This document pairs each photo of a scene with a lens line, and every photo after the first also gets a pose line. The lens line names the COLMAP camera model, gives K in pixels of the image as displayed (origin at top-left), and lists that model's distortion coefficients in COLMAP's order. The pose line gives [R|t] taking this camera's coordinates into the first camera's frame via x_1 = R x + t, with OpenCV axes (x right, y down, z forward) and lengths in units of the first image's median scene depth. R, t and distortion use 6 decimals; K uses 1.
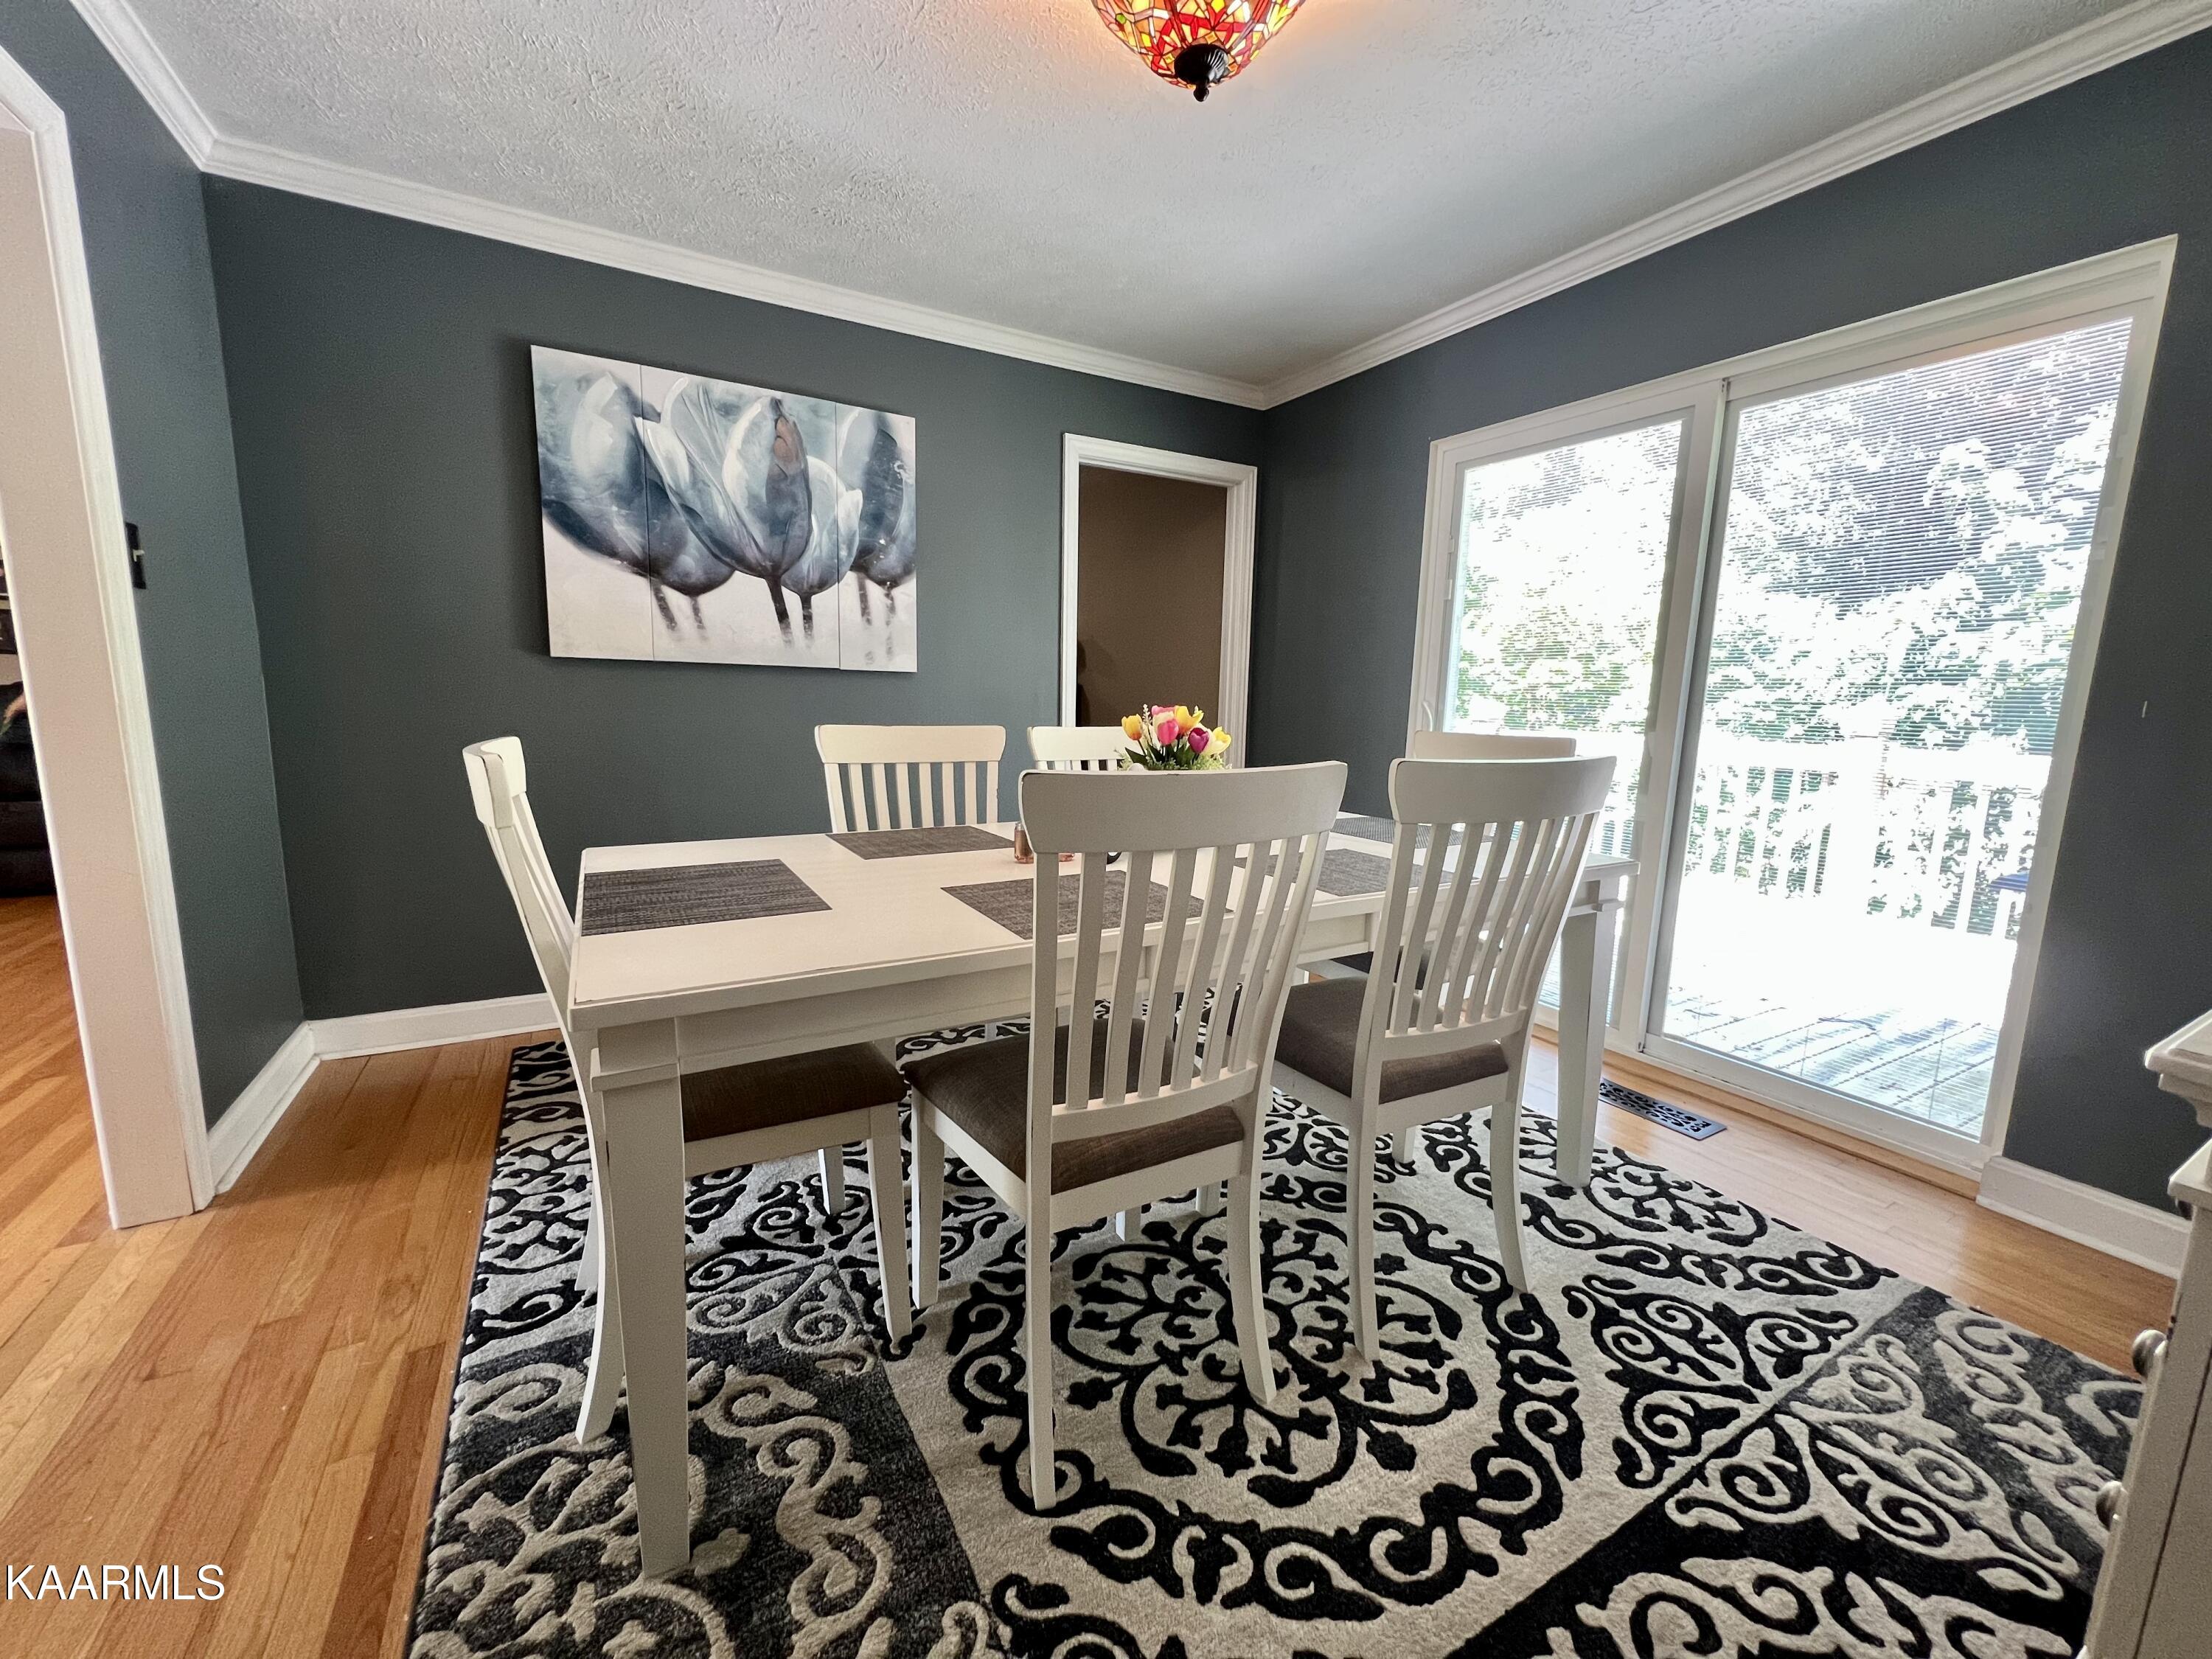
lens RADIAL K [[881.7, 0, 1106.0], [0, 881.7, 829.5], [0, 0, 1]] dist [-0.001718, 0.000442]
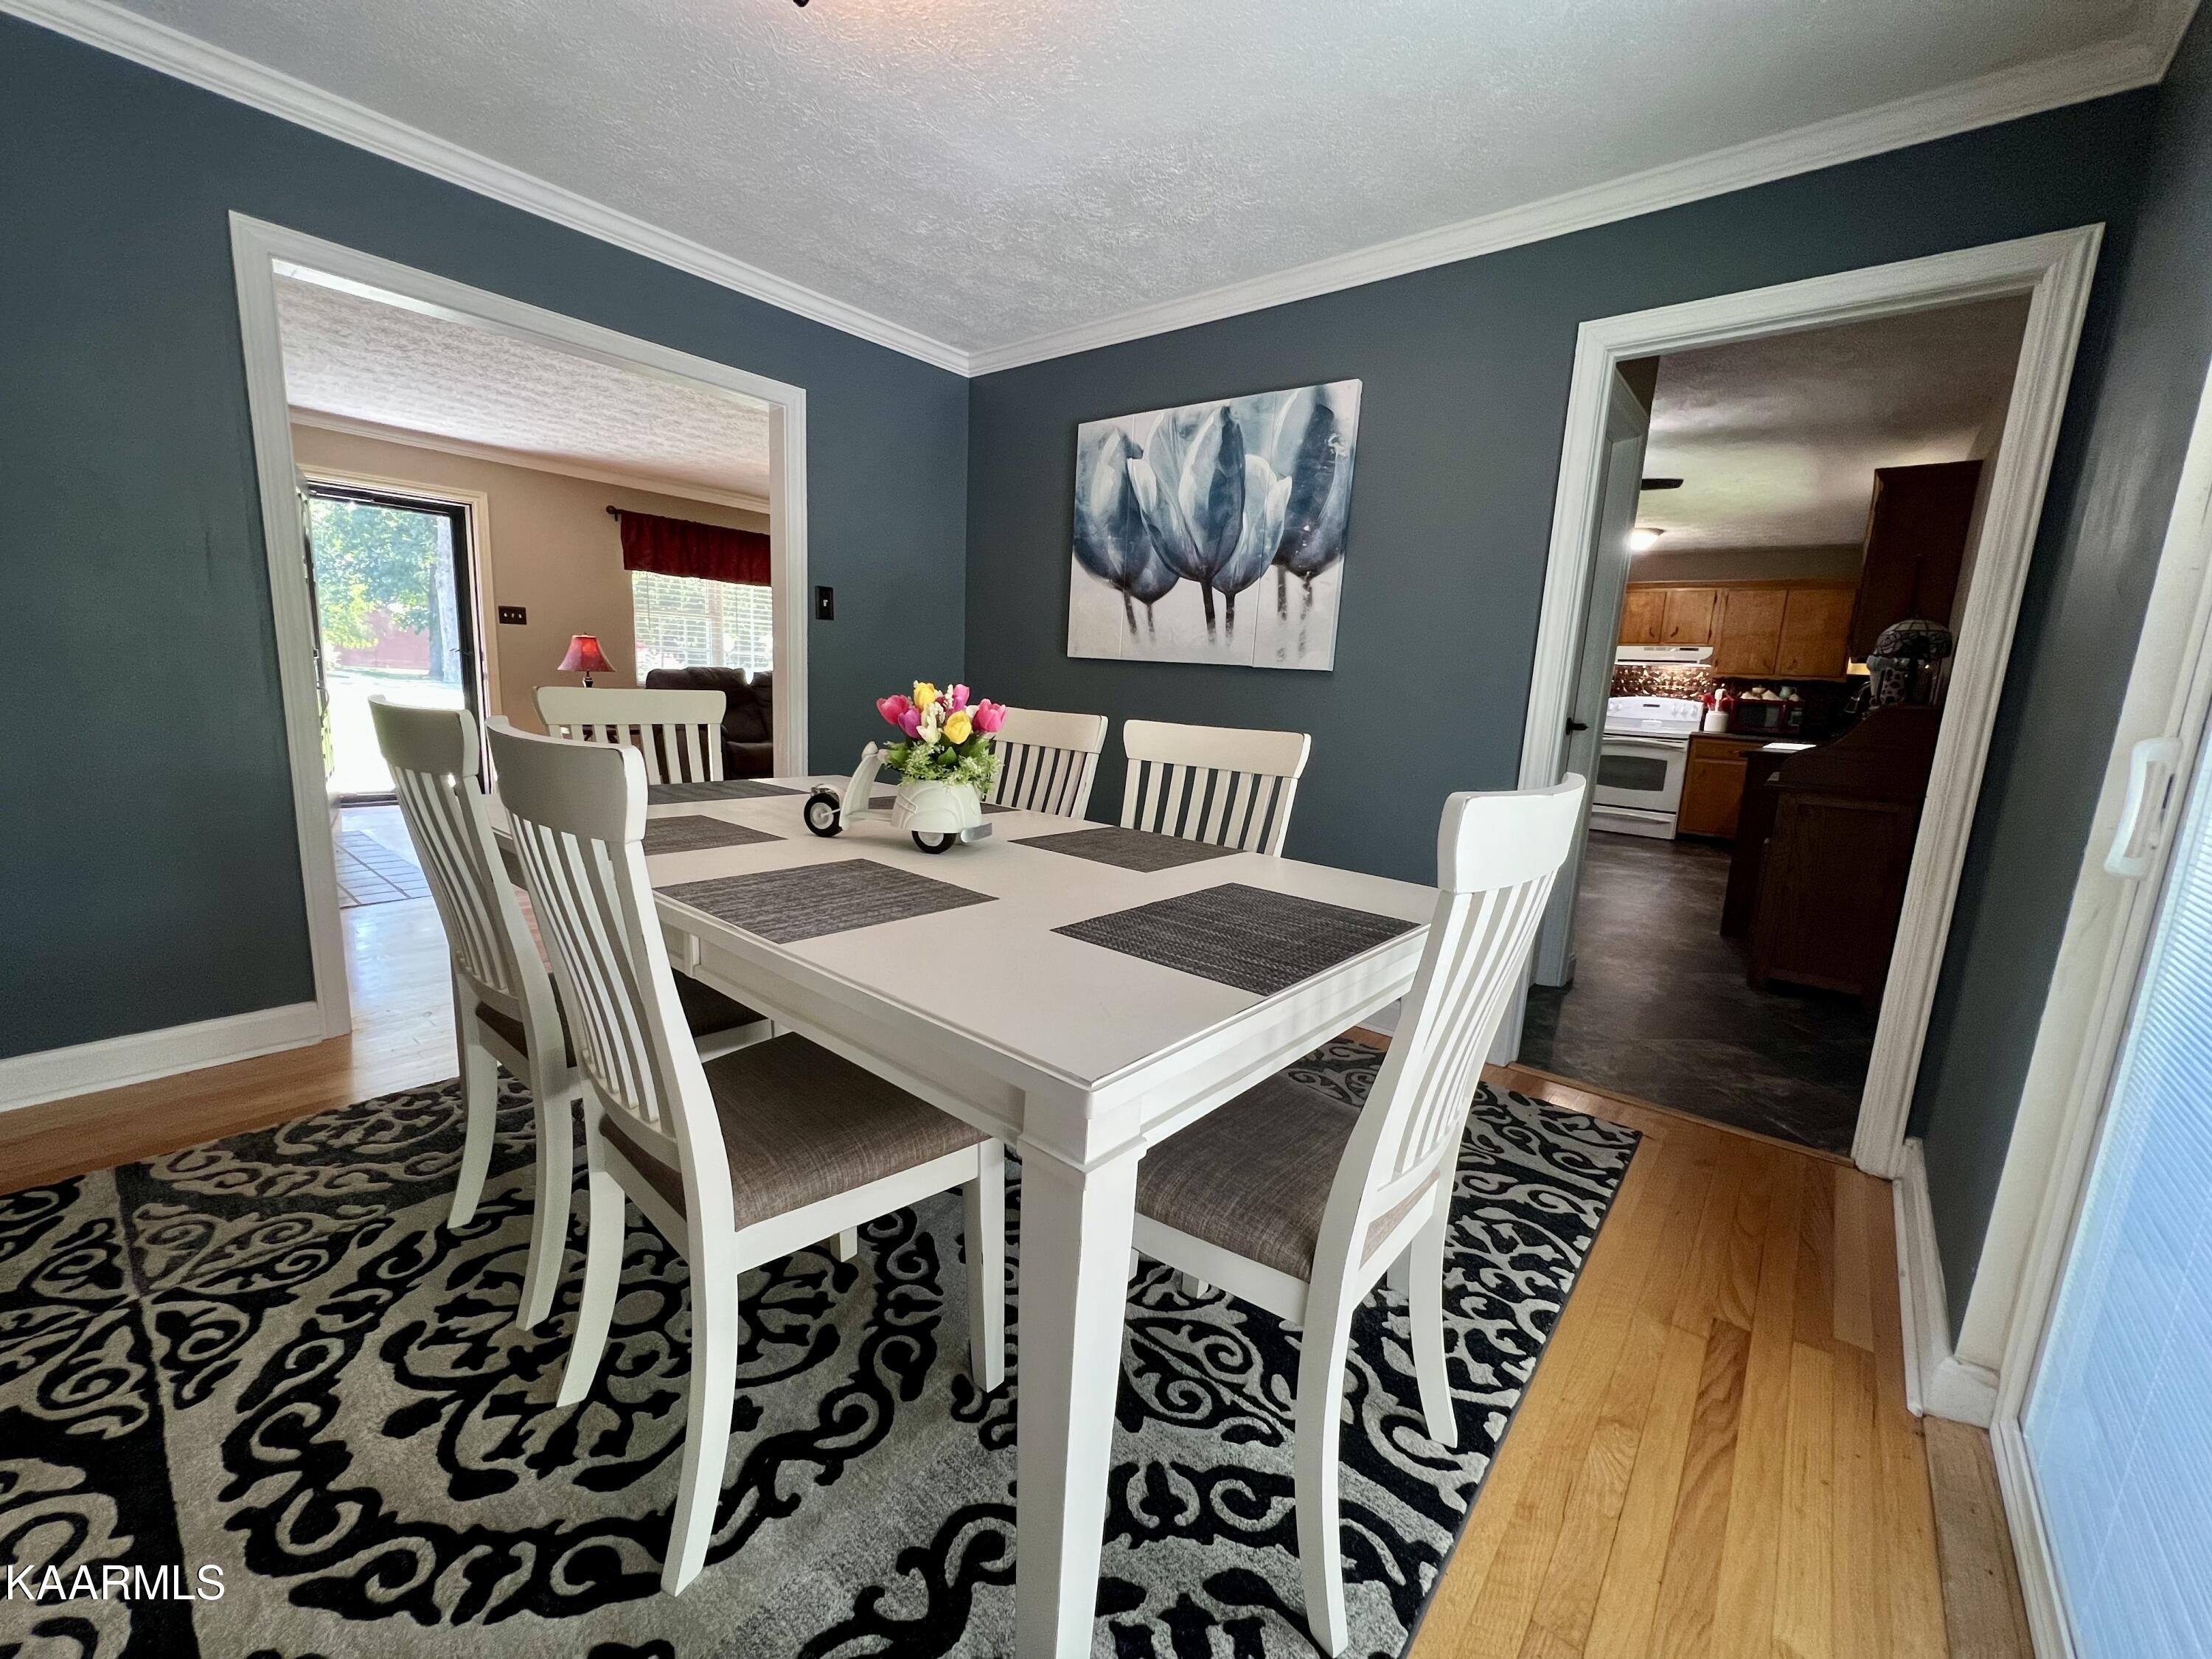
lens RADIAL K [[881.7, 0, 1106.0], [0, 881.7, 829.5], [0, 0, 1]] dist [-0.001718, 0.000442]
pose [[0.357722, 0.155720, -0.920753, 0.640906], [-0.187919, 0.977832, 0.092365, -0.073761], [0.914725, 0.139986, 0.379055, 0.572073]]
